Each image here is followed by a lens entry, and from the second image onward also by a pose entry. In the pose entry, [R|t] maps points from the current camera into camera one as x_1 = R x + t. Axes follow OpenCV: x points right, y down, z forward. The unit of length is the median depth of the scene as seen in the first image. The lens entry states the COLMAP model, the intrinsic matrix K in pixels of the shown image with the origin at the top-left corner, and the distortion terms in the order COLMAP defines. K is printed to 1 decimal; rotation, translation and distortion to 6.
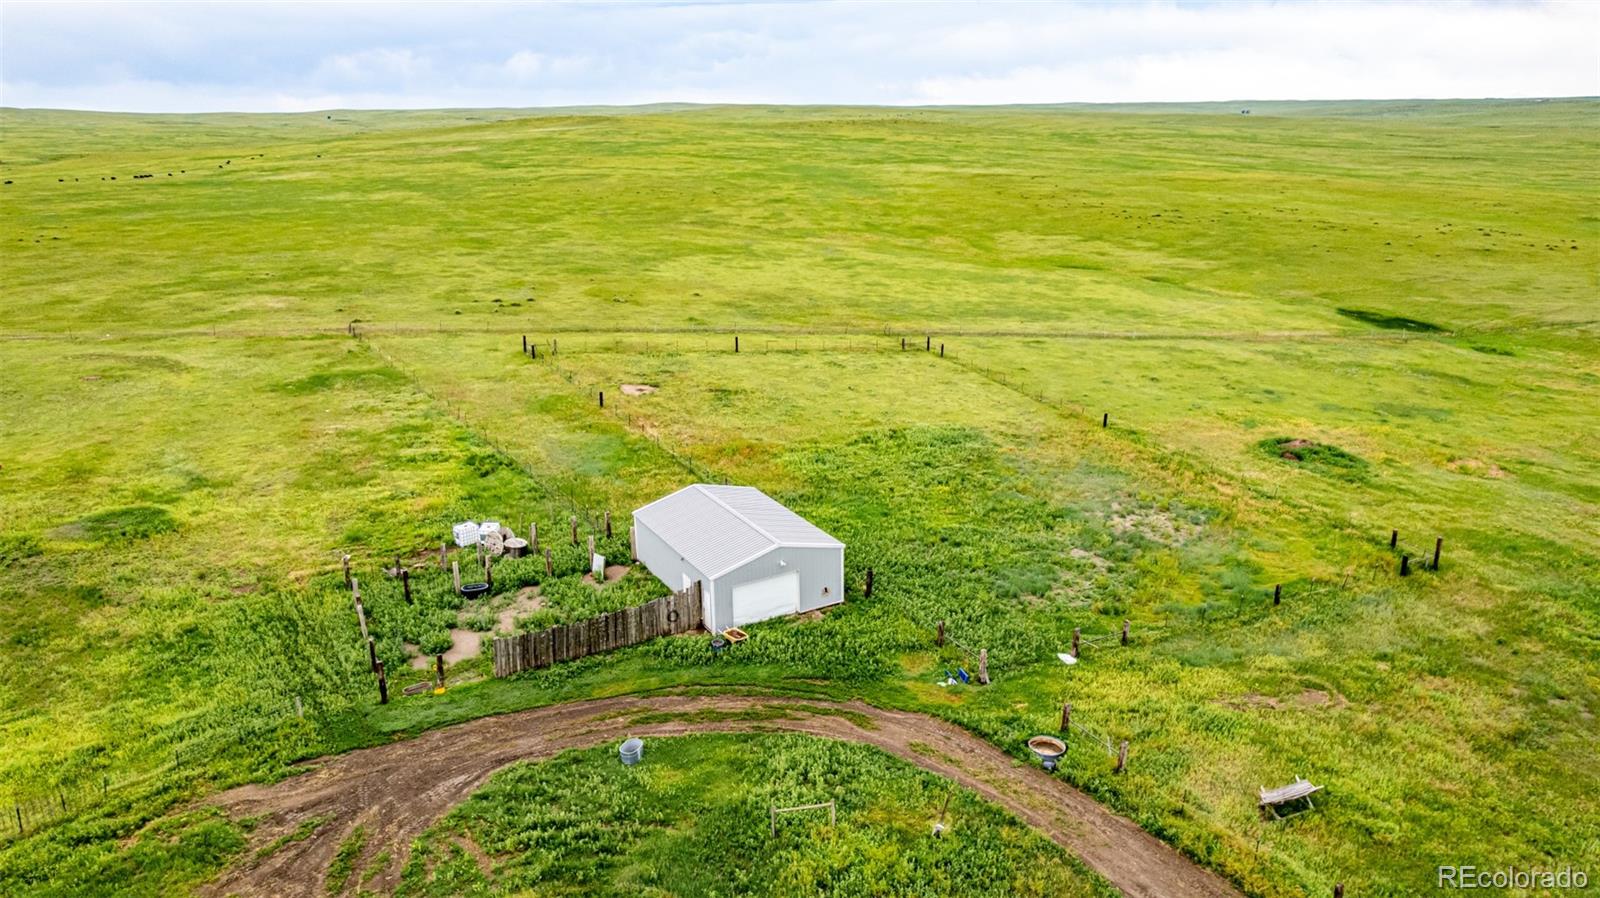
lens RADIAL K [[1027.9, 0, 791.9], [0, 1027.9, 437.0], [0, 0, 1]] dist [-0.082648, 0.075639]
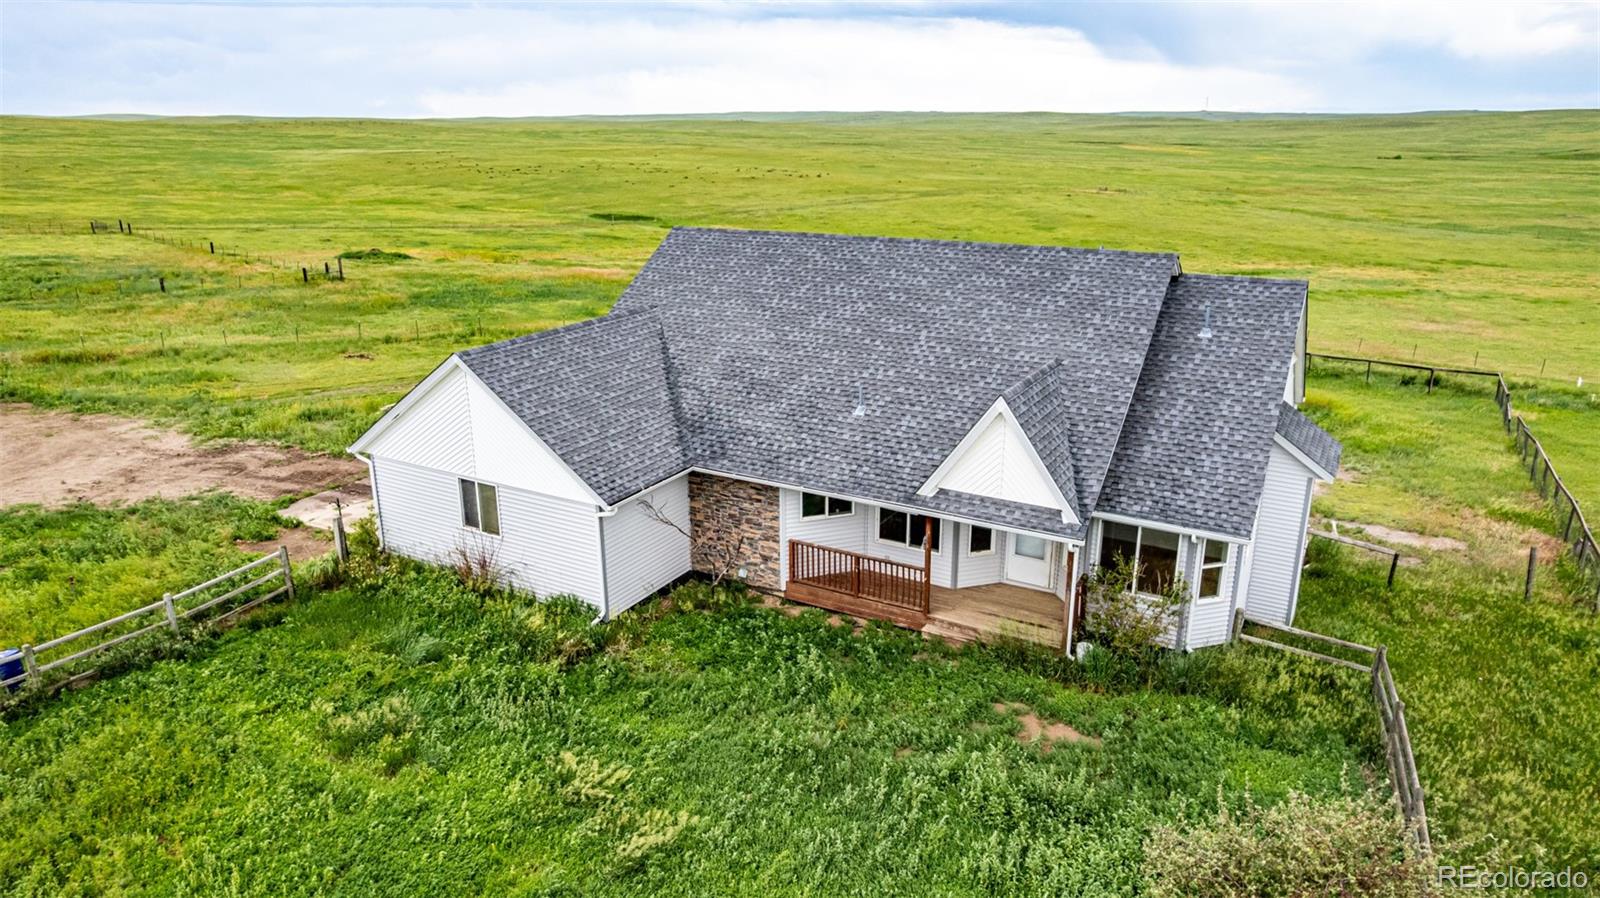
lens RADIAL K [[1027.9, 0, 801.0], [0, 1027.9, 443.9], [0, 0, 1]] dist [-0.082648, 0.075639]
pose [[0.900390, -0.123662, 0.417139, 0.255355], [0.126726, 0.991727, 0.020465, 0.173631], [-0.416219, 0.034436, 0.908612, -0.229533]]
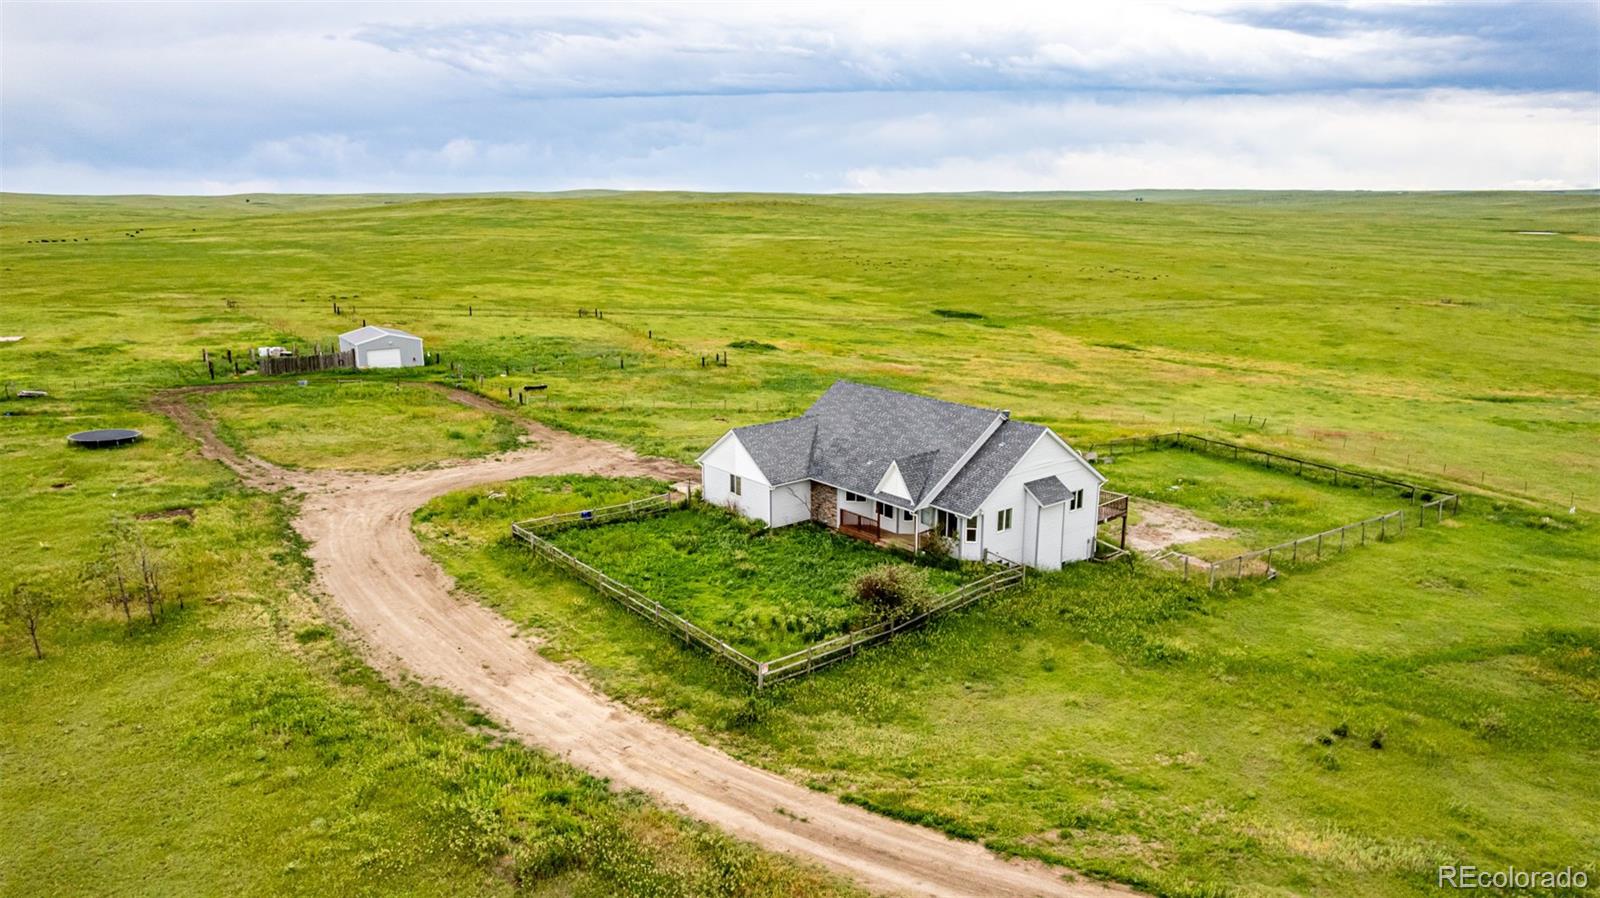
lens RADIAL K [[1027.9, 0, 797.9], [0, 1027.9, 454.9], [0, 0, 1]] dist [-0.082648, 0.075639]
pose [[0.997293, -0.011780, 0.072580, 0.269940], [0.016420, 0.997836, -0.063665, 0.195360], [-0.071673, 0.064685, 0.995329, -0.496194]]
